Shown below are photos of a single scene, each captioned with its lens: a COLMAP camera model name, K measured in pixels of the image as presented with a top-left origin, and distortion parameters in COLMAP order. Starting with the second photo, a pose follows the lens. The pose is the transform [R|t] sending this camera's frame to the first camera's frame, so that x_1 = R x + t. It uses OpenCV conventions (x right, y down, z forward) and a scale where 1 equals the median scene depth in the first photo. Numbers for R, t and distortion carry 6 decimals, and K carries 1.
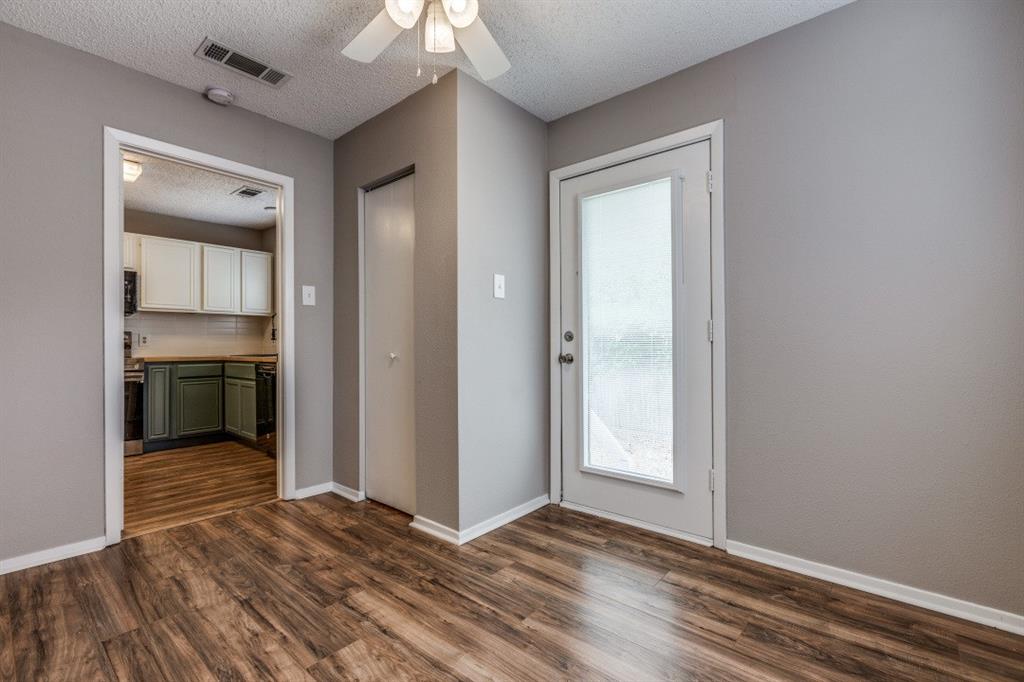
lens RADIAL K [[455.3, 0, 511.1], [0, 455.3, 338.0], [0, 0, 1]] dist [0.000850, 0.000983]
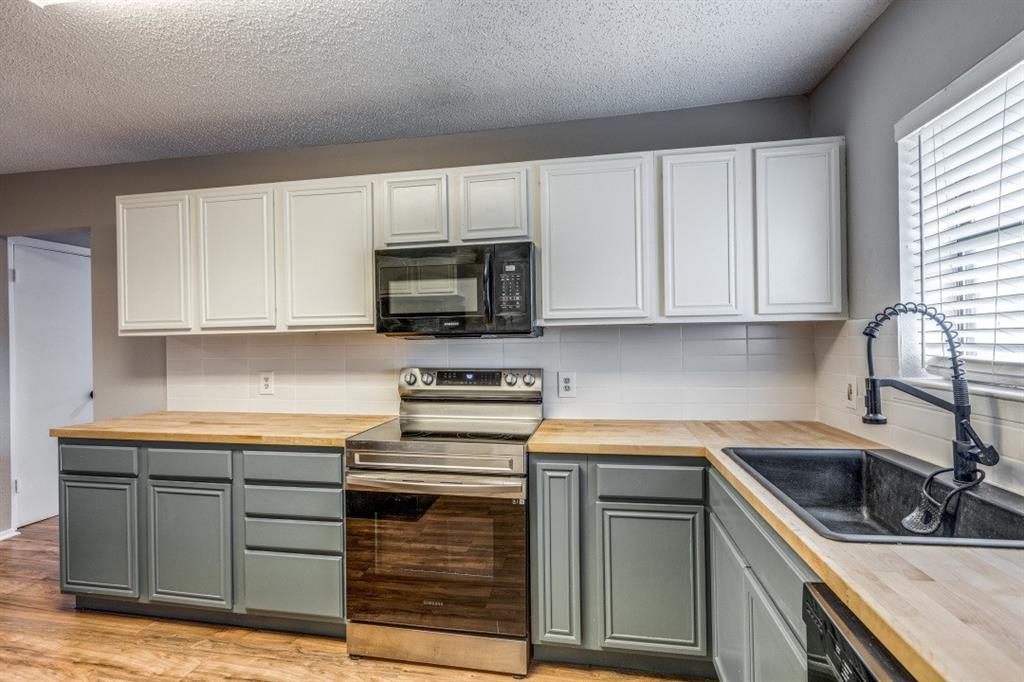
lens RADIAL K [[476.4, 0, 514.6], [0, 476.4, 342.6], [0, 0, 1]] dist [-0.003813, 0.001544]
pose [[0.512719, -0.003079, -0.858551, -0.395557], [0.019993, 0.999765, 0.008355, -0.045899], [0.858324, -0.021448, 0.512660, 0.693068]]
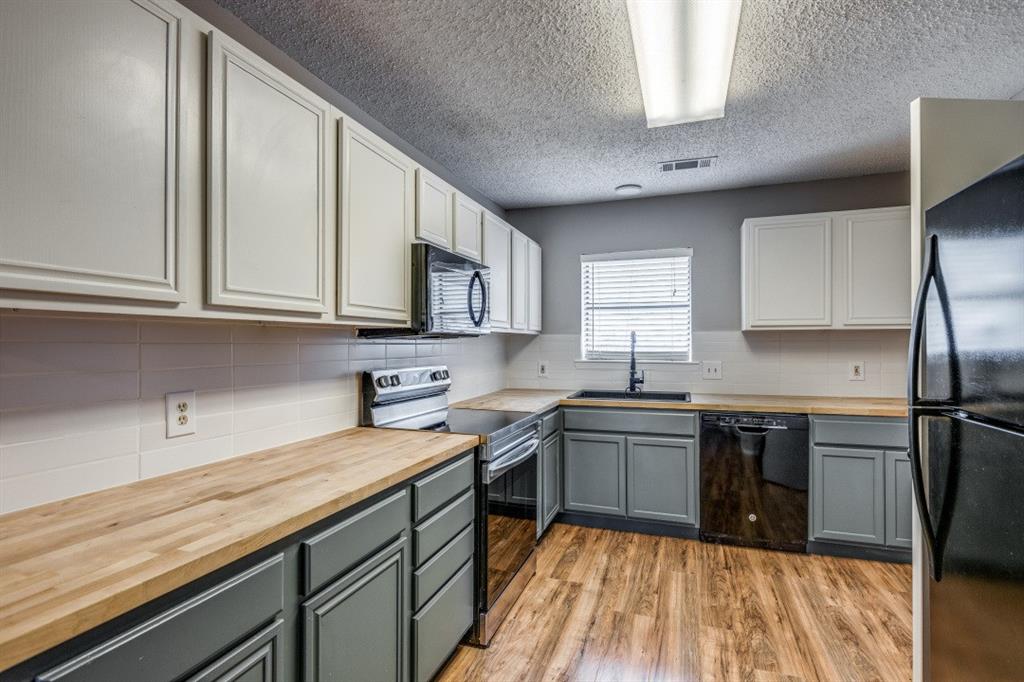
lens RADIAL K [[476.4, 0, 506.6], [0, 476.4, 342.3], [0, 0, 1]] dist [-0.003813, 0.001544]
pose [[0.939157, 0.002767, 0.343476, -0.949674], [-0.005211, 0.999967, 0.006193, -0.047088], [-0.343448, -0.007606, 0.939141, 0.375243]]
